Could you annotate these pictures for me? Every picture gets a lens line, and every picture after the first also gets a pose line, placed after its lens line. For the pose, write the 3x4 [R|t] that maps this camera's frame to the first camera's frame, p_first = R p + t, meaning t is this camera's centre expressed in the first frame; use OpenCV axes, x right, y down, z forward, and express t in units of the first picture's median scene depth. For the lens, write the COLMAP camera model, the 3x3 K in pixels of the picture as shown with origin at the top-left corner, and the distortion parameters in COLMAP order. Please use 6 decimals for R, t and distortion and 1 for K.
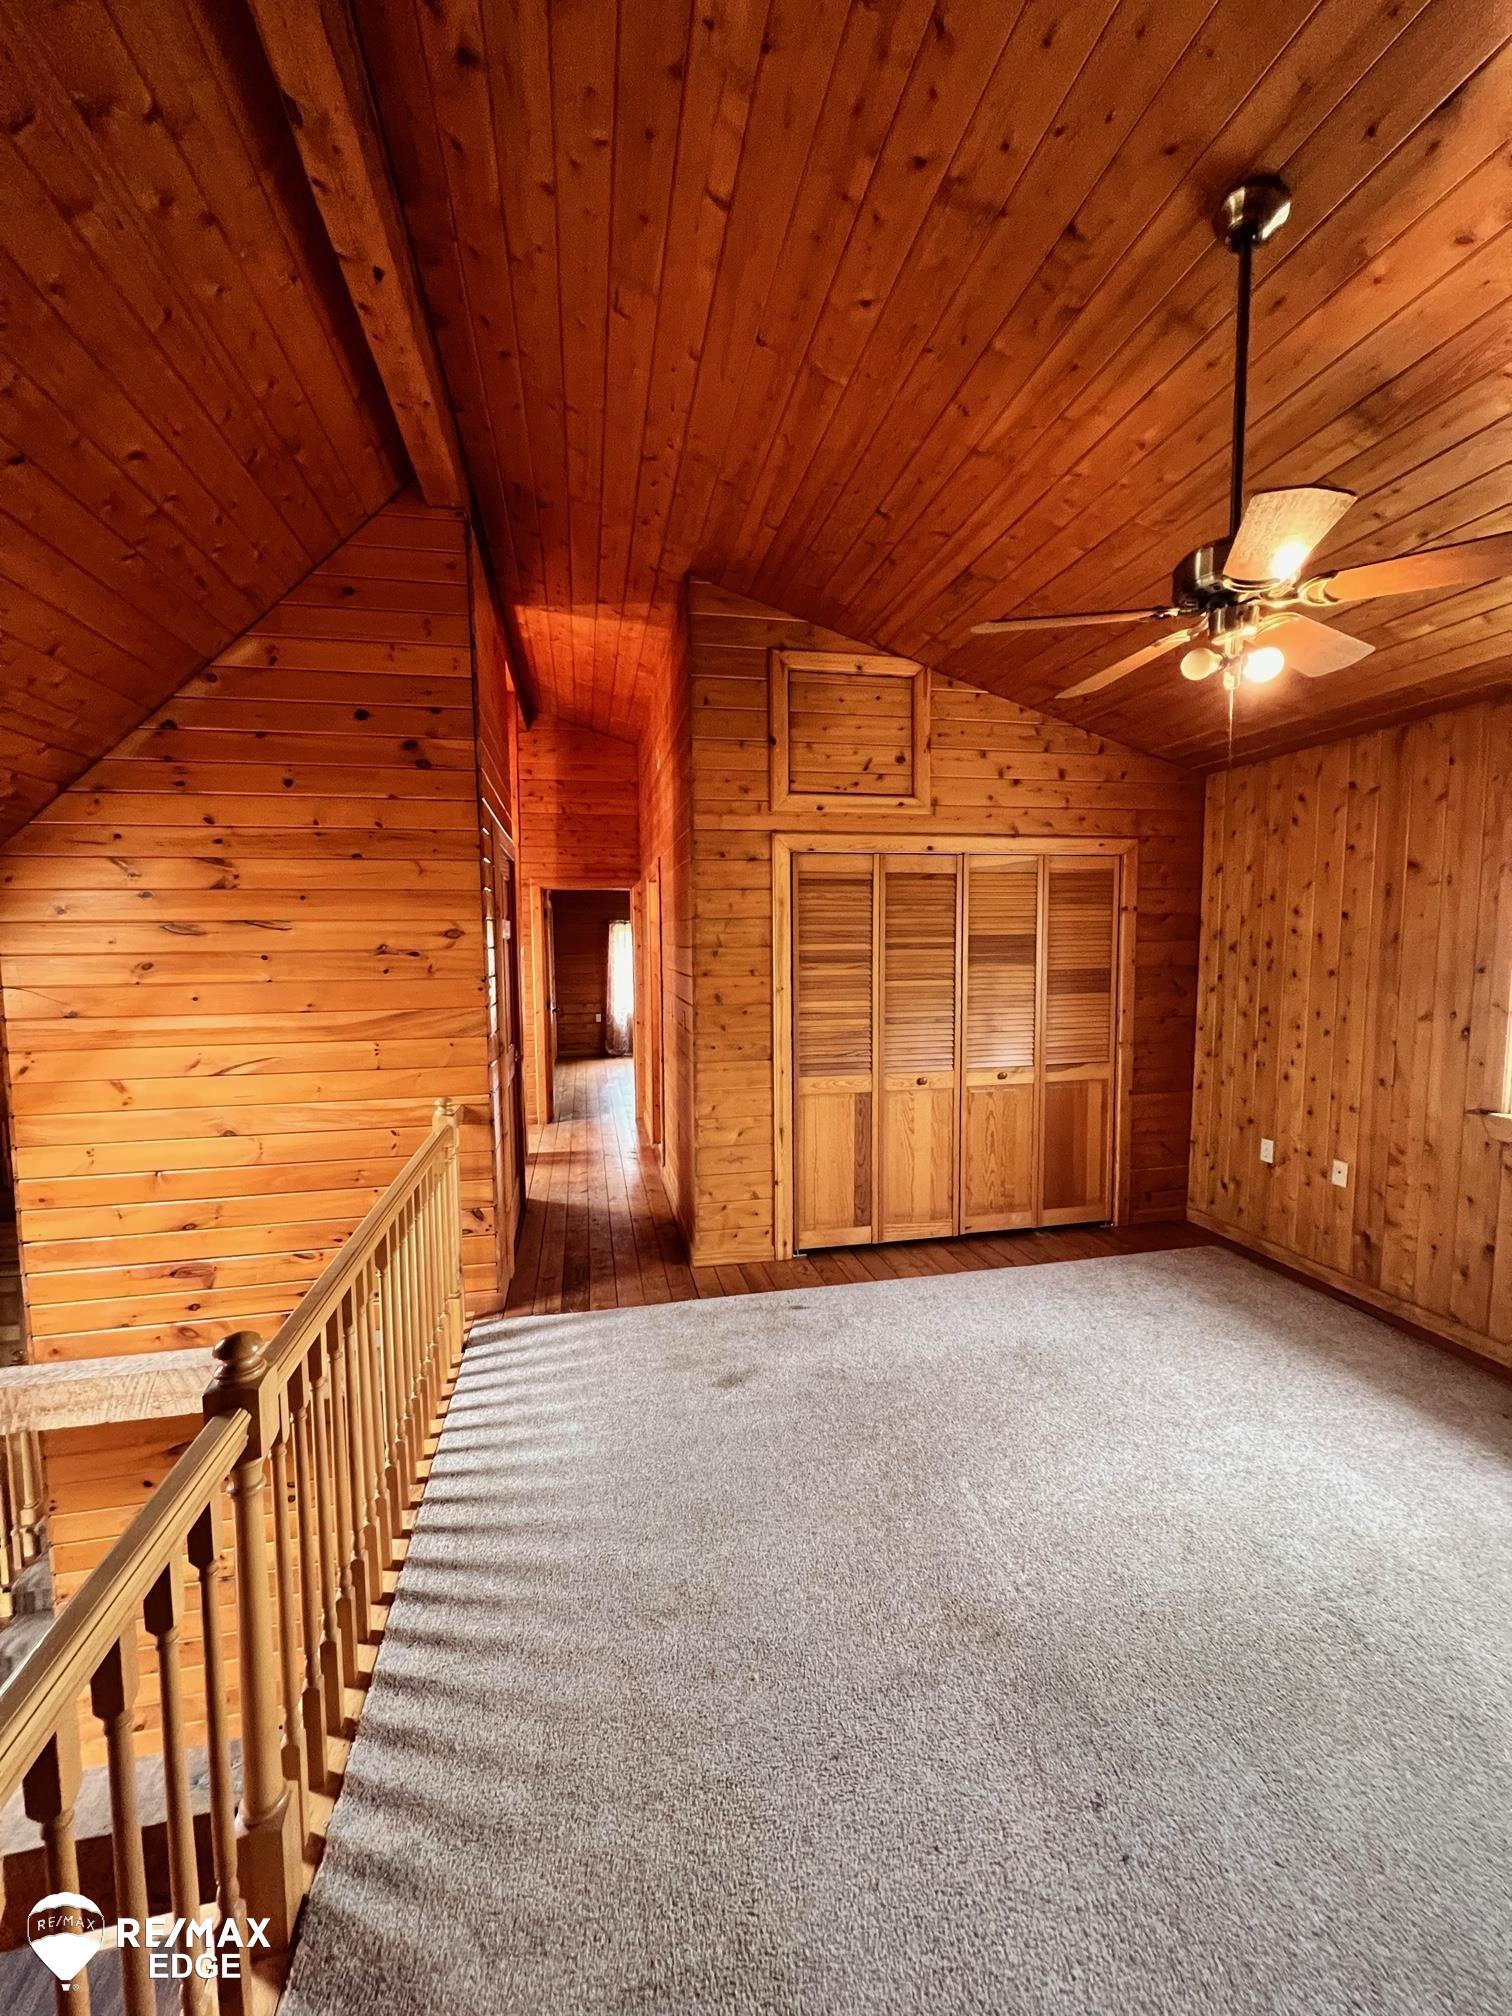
lens RADIAL K [[801.0, 0, 756.2], [0, 801.0, 1007.6], [0, 0, 1]] dist [0.001611, 0.000223]
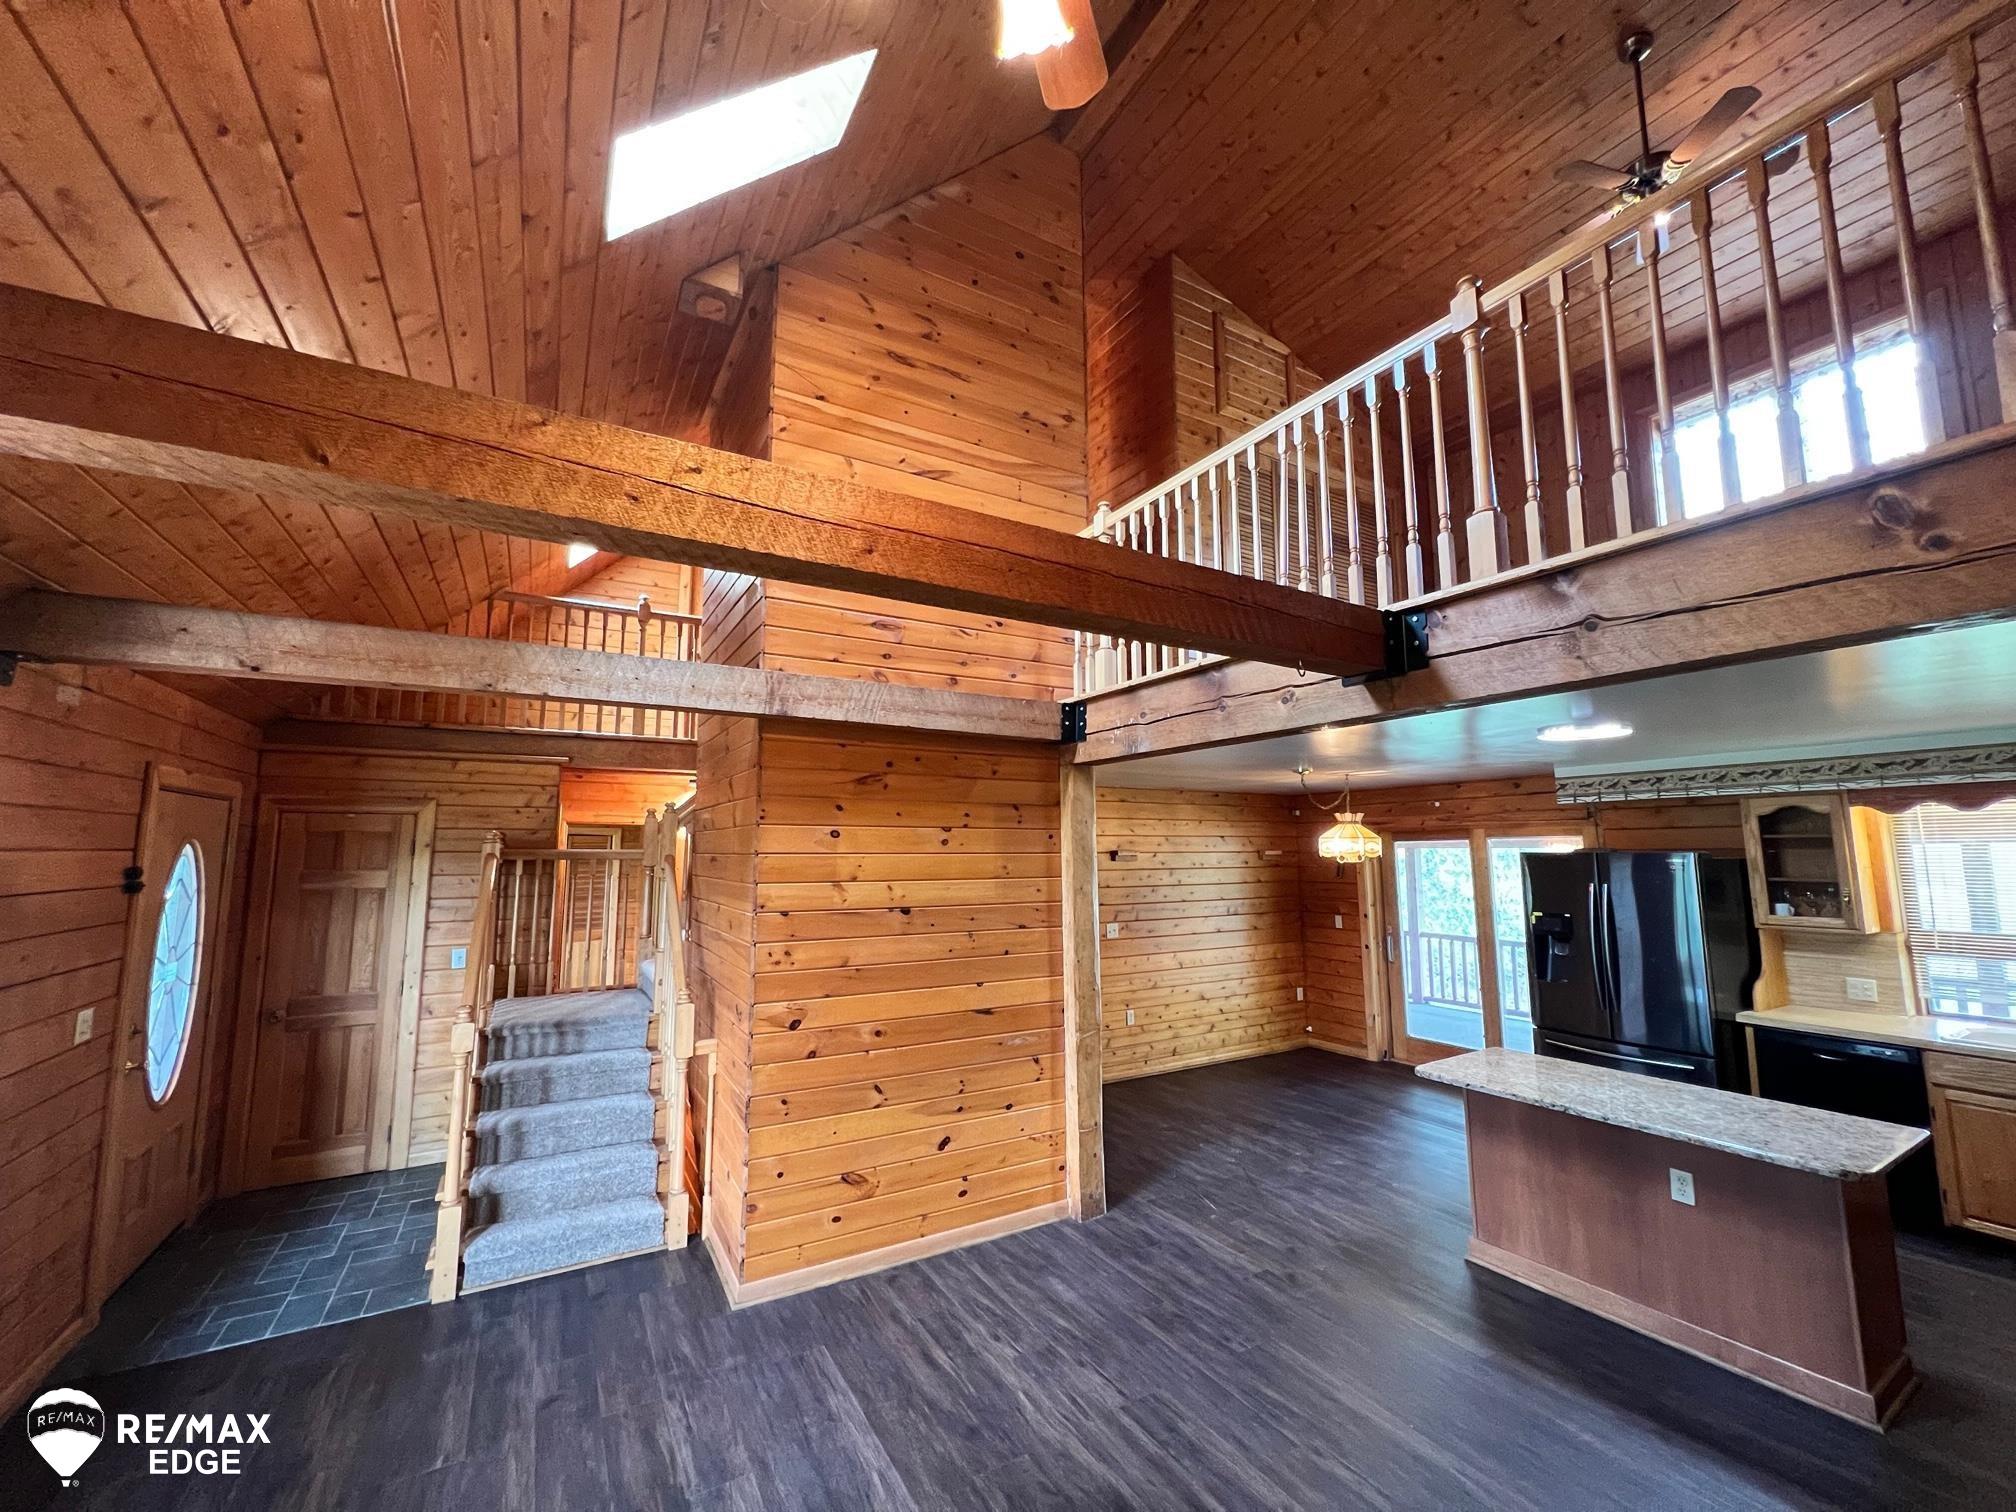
lens RADIAL K [[801.0, 0, 1011.7], [0, 801.0, 756.3], [0, 0, 1]] dist [0.001611, 0.000223]
pose [[0.948581, 0.047418, 0.312964, -0.927999], [0.019678, 0.977969, -0.207820, 0.796123], [-0.315924, 0.203293, 0.926749, -0.108334]]
